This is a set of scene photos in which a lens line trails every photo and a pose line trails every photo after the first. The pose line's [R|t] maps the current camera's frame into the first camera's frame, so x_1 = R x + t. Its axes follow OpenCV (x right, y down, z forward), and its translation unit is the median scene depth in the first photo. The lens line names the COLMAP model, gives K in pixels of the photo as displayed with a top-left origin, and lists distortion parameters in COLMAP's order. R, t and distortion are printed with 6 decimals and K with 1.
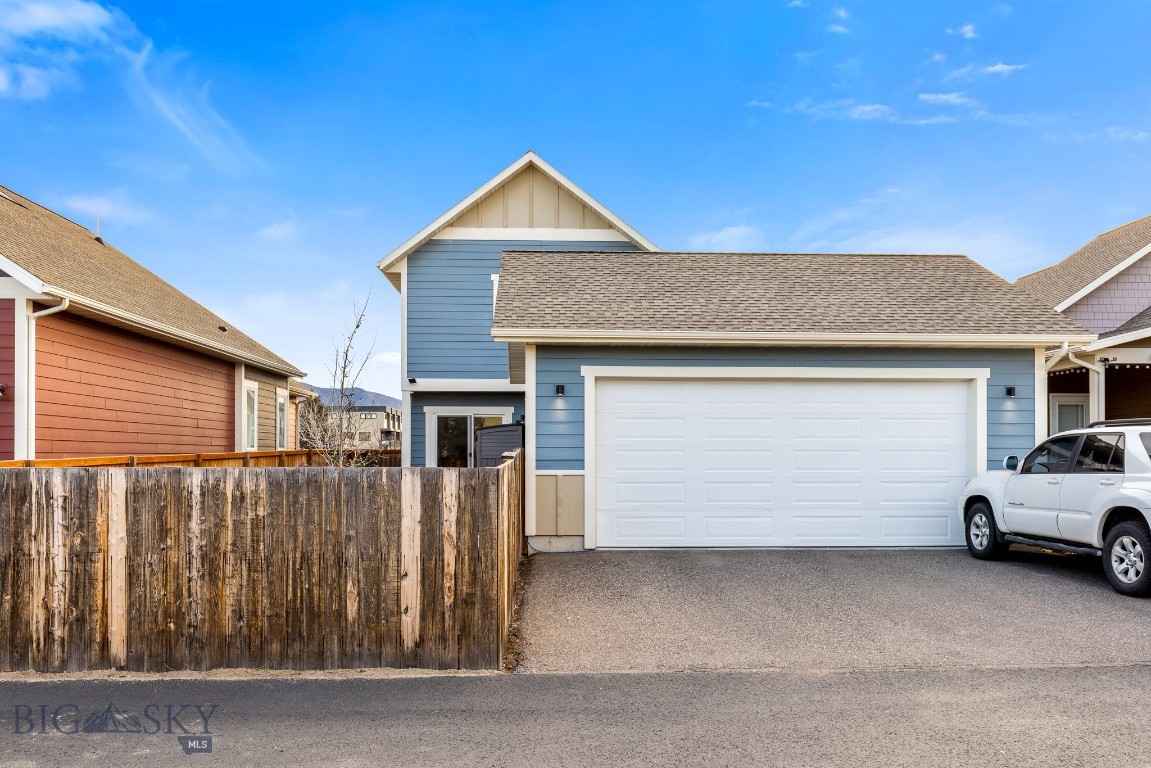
lens RADIAL K [[924.1, 0, 577.0], [0, 924.1, 448.3], [0, 0, 1]] dist [0.004835, 0.000011]
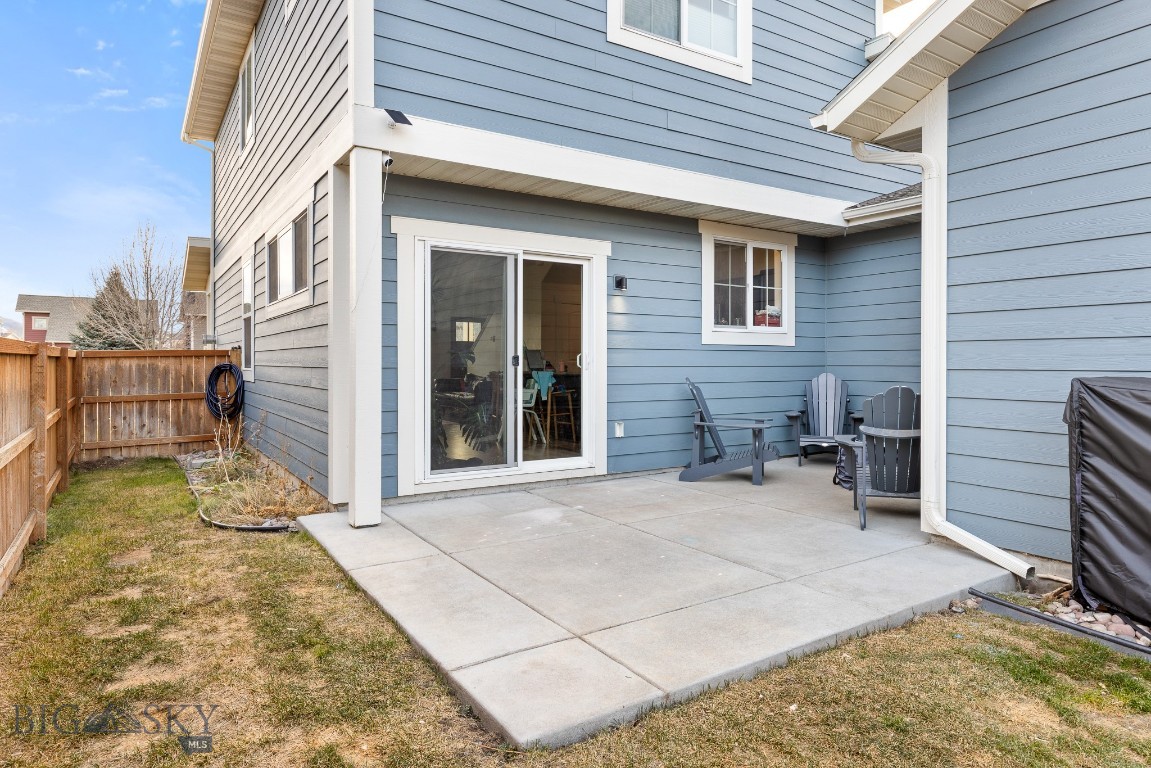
lens RADIAL K [[693.6, 0, 576.1], [0, 693.6, 360.4], [0, 0, 1]] dist [0.000950, 0.001275]
pose [[0.865070, 0.001238, 0.501649, -0.241913], [-0.003228, 0.999990, 0.003097, 0.006211], [-0.501640, -0.004299, 0.865066, 0.772914]]
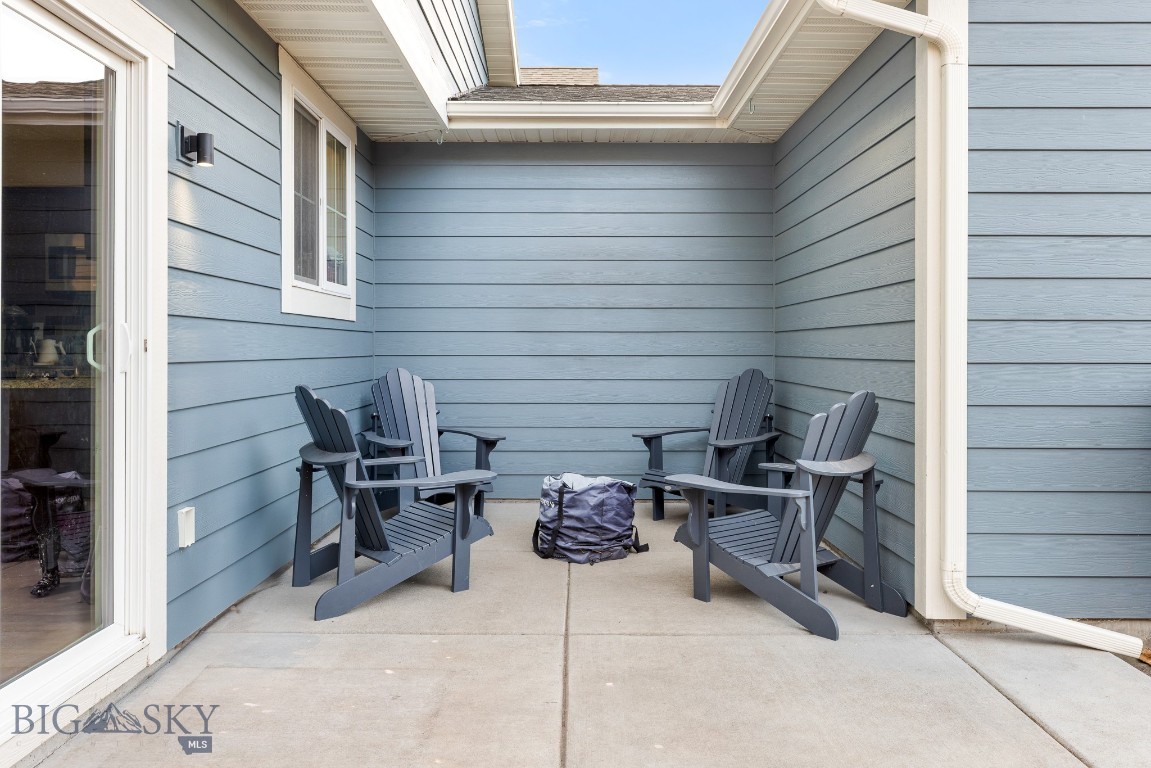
lens RADIAL K [[898.4, 0, 578.7], [0, 898.4, 352.1], [0, 0, 1]] dist [0.007588, 0.003613]
pose [[0.039769, -0.001993, 0.999207, -0.221872], [-0.007465, 0.999970, 0.002292, 0.007193], [-0.999181, -0.007550, 0.039752, 0.962286]]
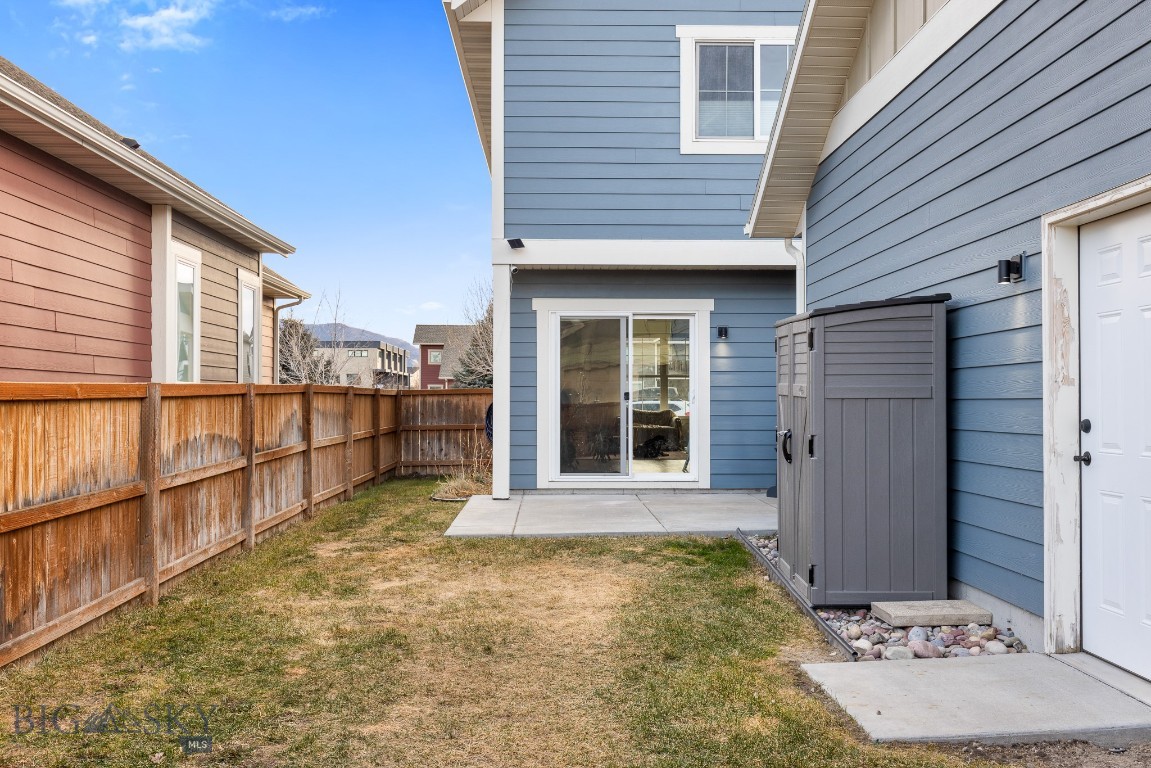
lens RADIAL K [[1105.4, 0, 575.5], [0, 1105.4, 384.0], [0, 0, 1]] dist [0.011712, 0.002459]
pose [[0.999758, -0.001015, -0.021954, -0.134271], [0.000791, 0.999947, -0.010230, 0.006796], [0.021964, 0.010210, 0.999707, 0.420956]]
